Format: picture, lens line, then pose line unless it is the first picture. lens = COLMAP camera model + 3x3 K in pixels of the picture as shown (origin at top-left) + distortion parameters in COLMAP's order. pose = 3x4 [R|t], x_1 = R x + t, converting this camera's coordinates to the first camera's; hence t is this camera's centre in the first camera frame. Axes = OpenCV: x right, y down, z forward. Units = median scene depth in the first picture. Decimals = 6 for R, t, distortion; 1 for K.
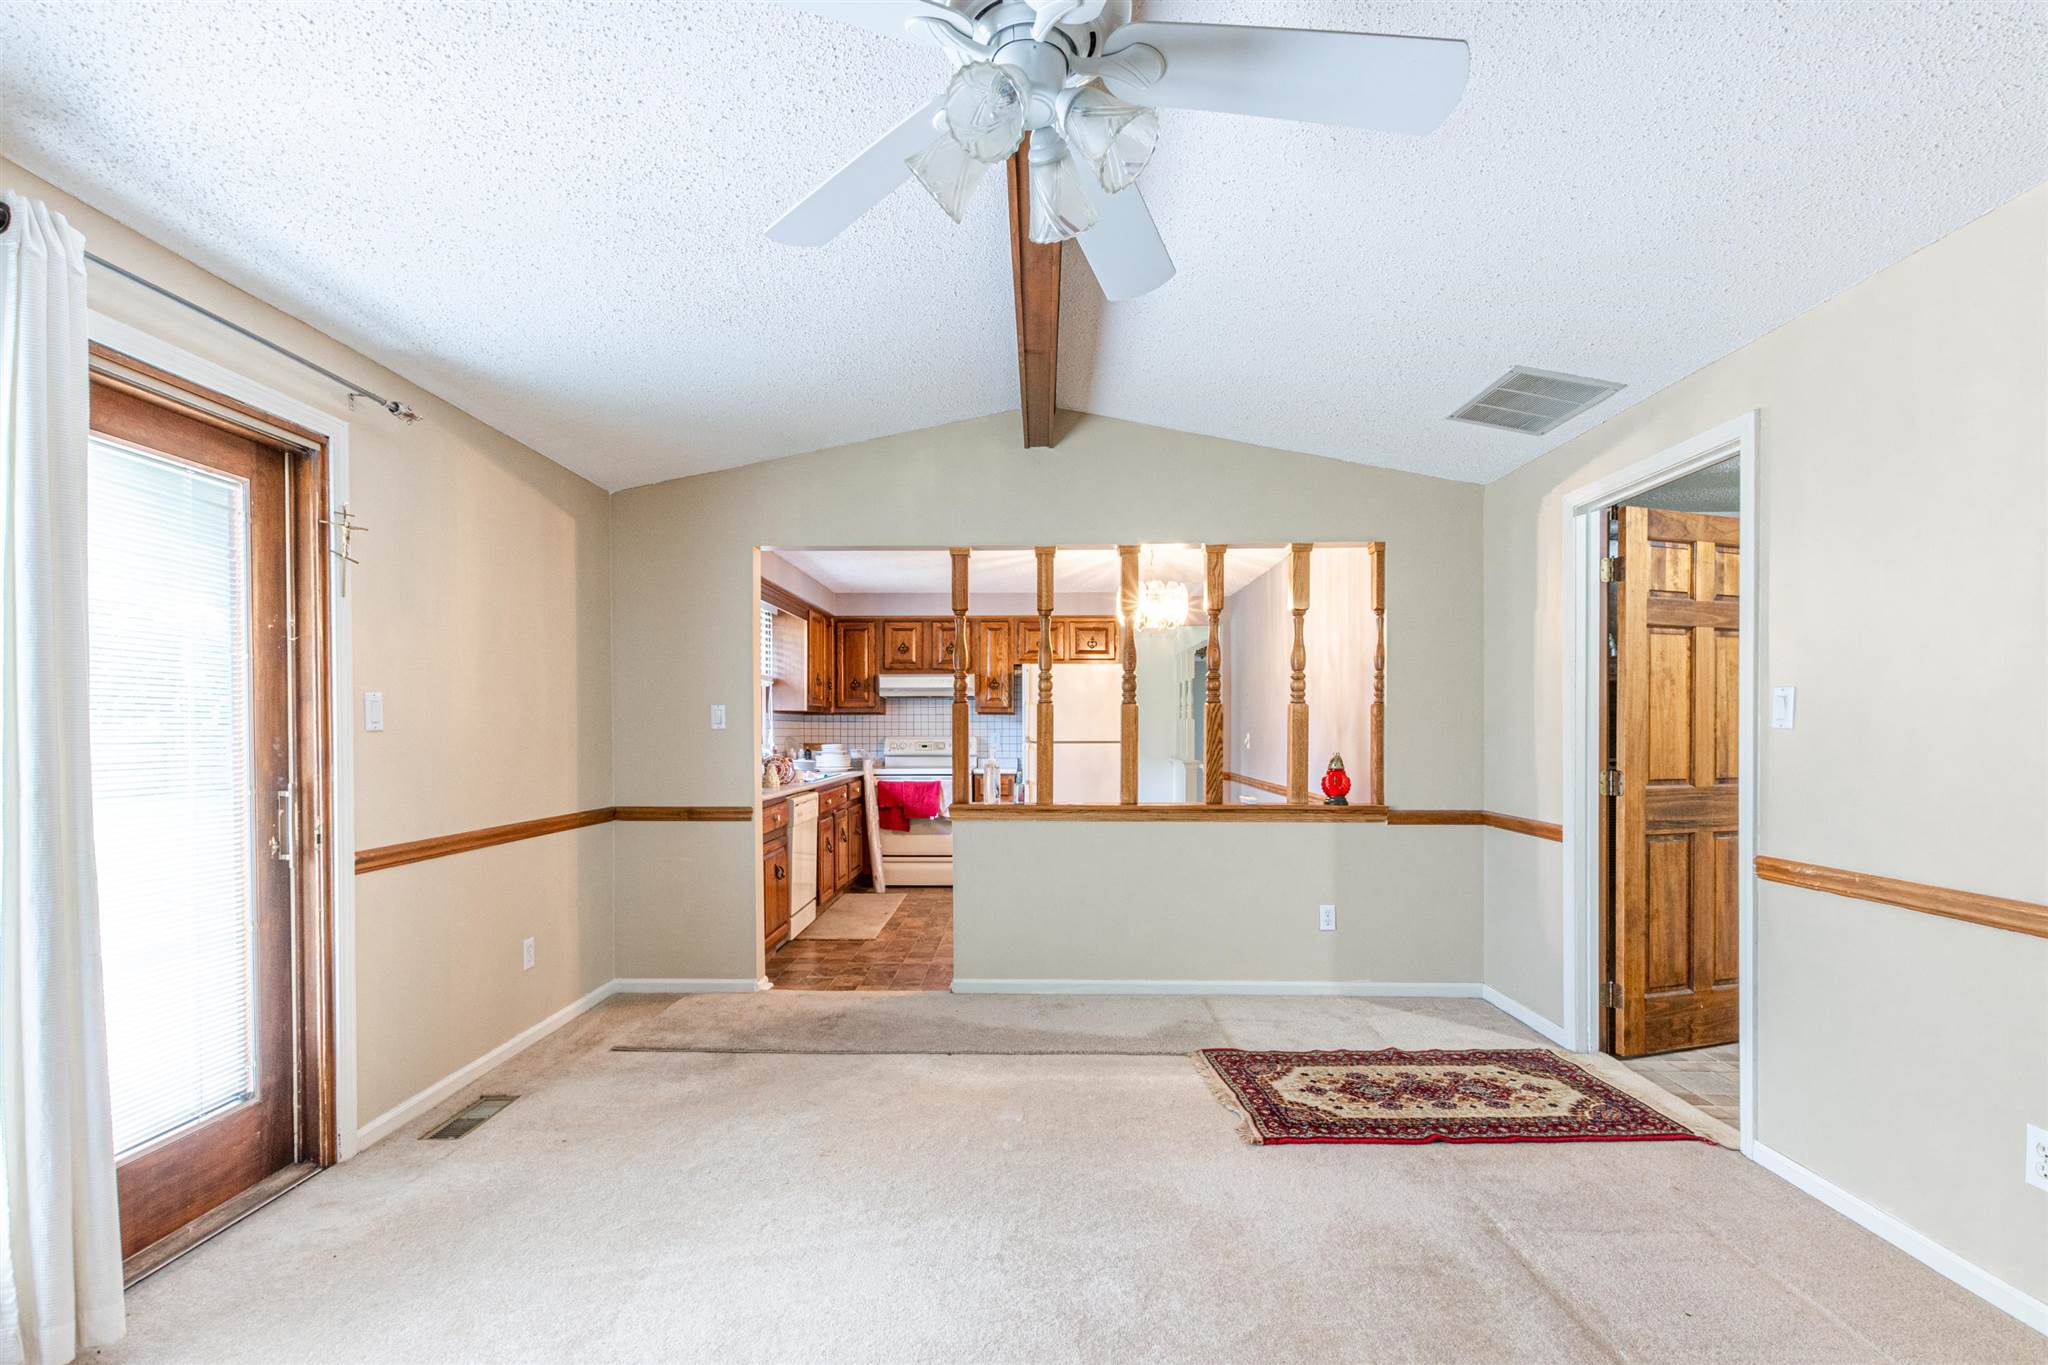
lens RADIAL K [[920.7, 0, 1014.6], [0, 920.7, 737.1], [0, 0, 1]] dist [0.015193, -0.005511]
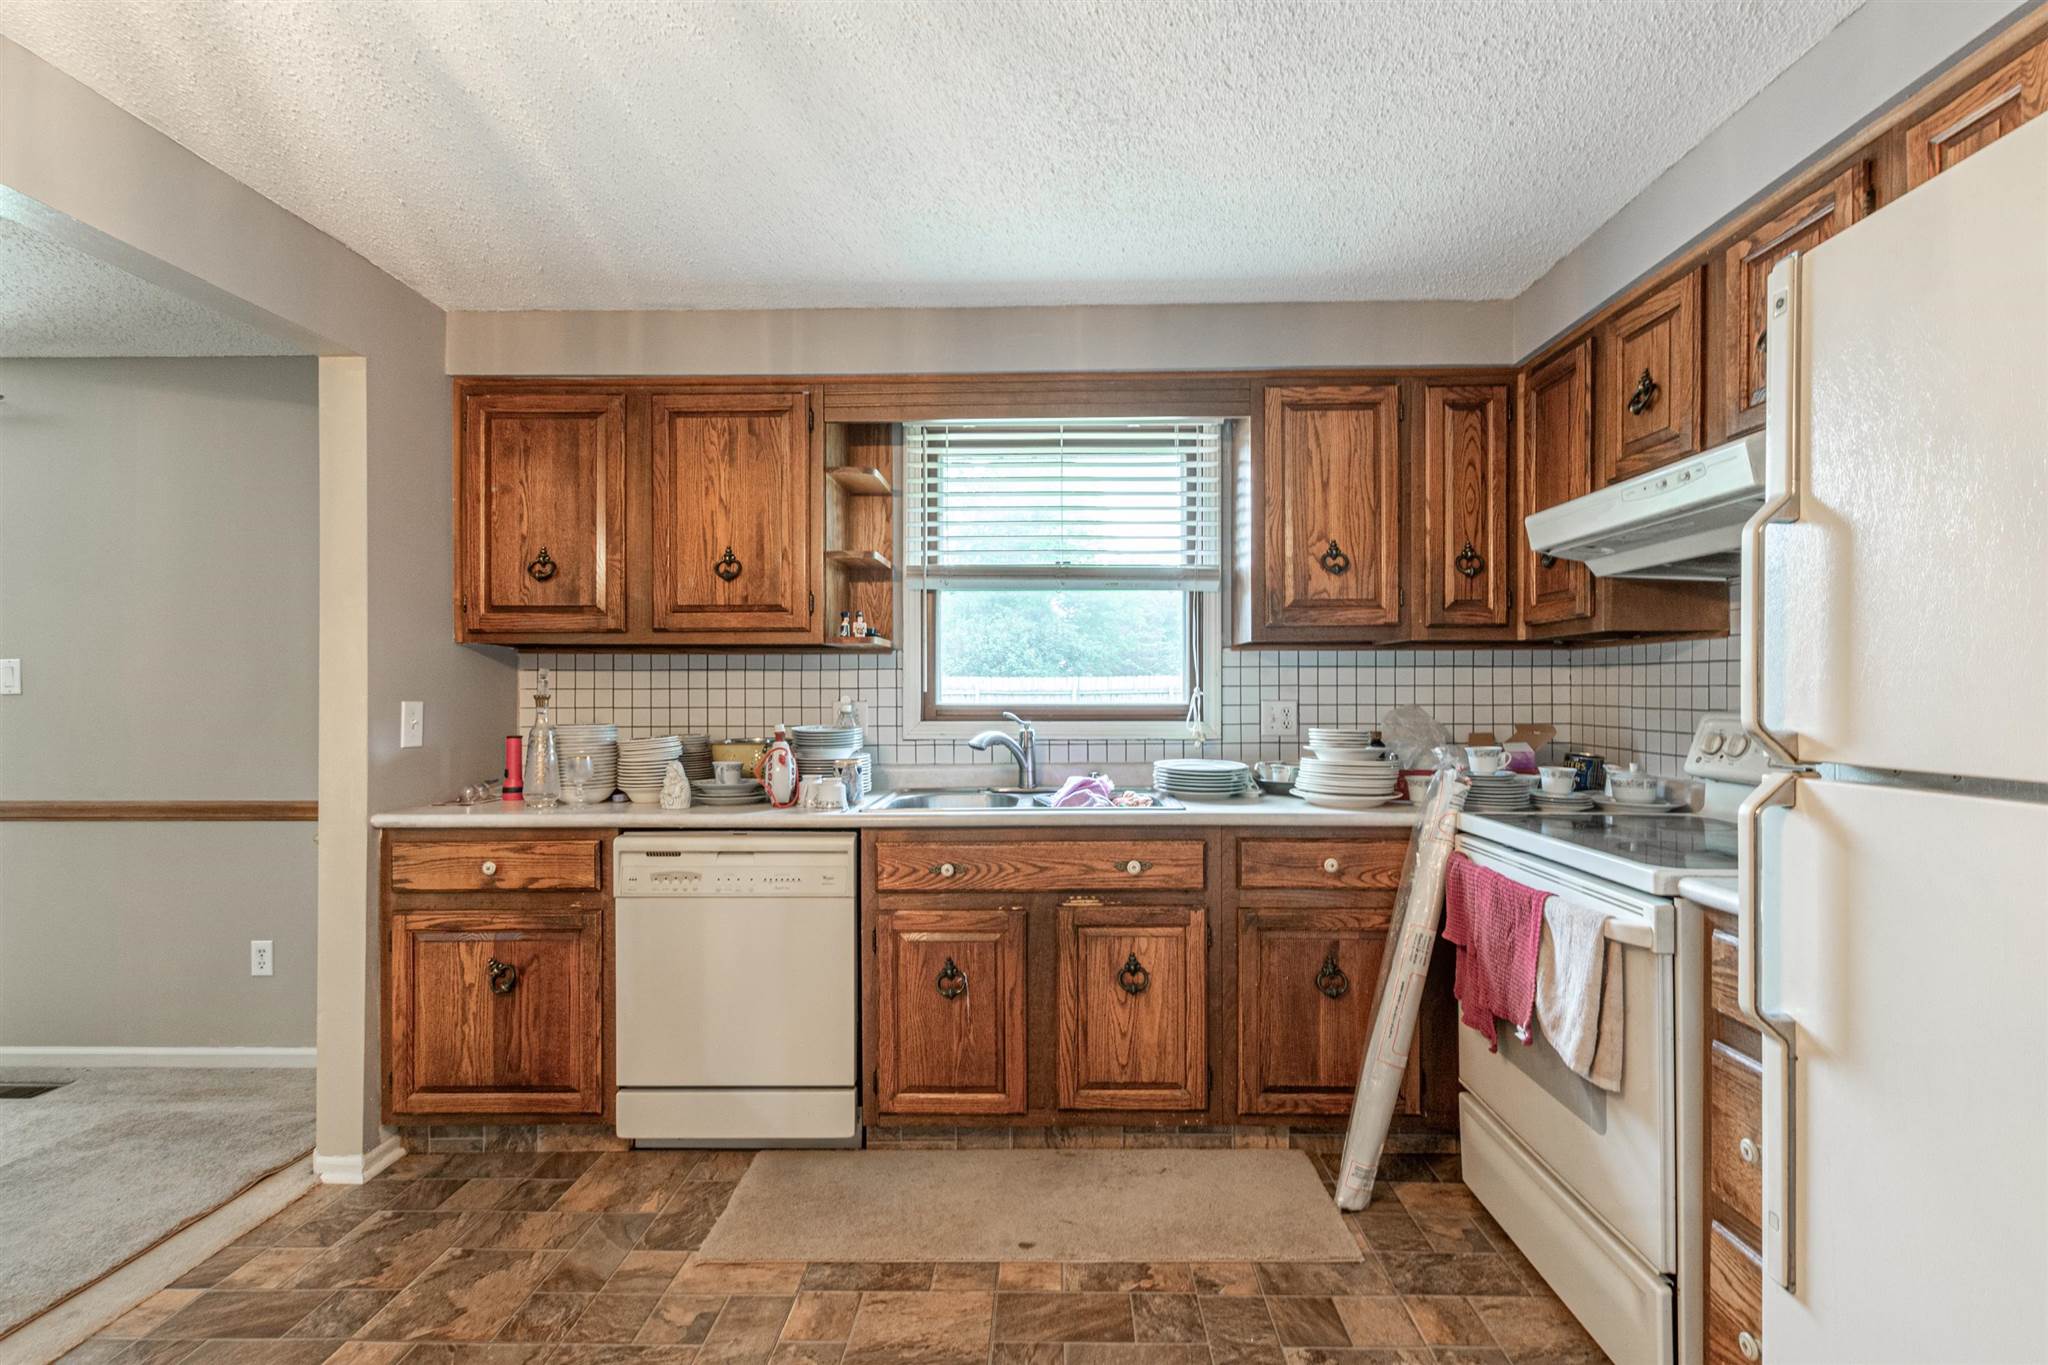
lens RADIAL K [[920.7, 0, 1052.2], [0, 920.7, 695.1], [0, 0, 1]] dist [0.015193, -0.005511]
pose [[0.007730, 0.005637, -0.999954, 0.157141], [-0.003913, 0.999977, 0.005606, -0.006760], [0.999962, 0.003870, 0.007752, 0.820528]]
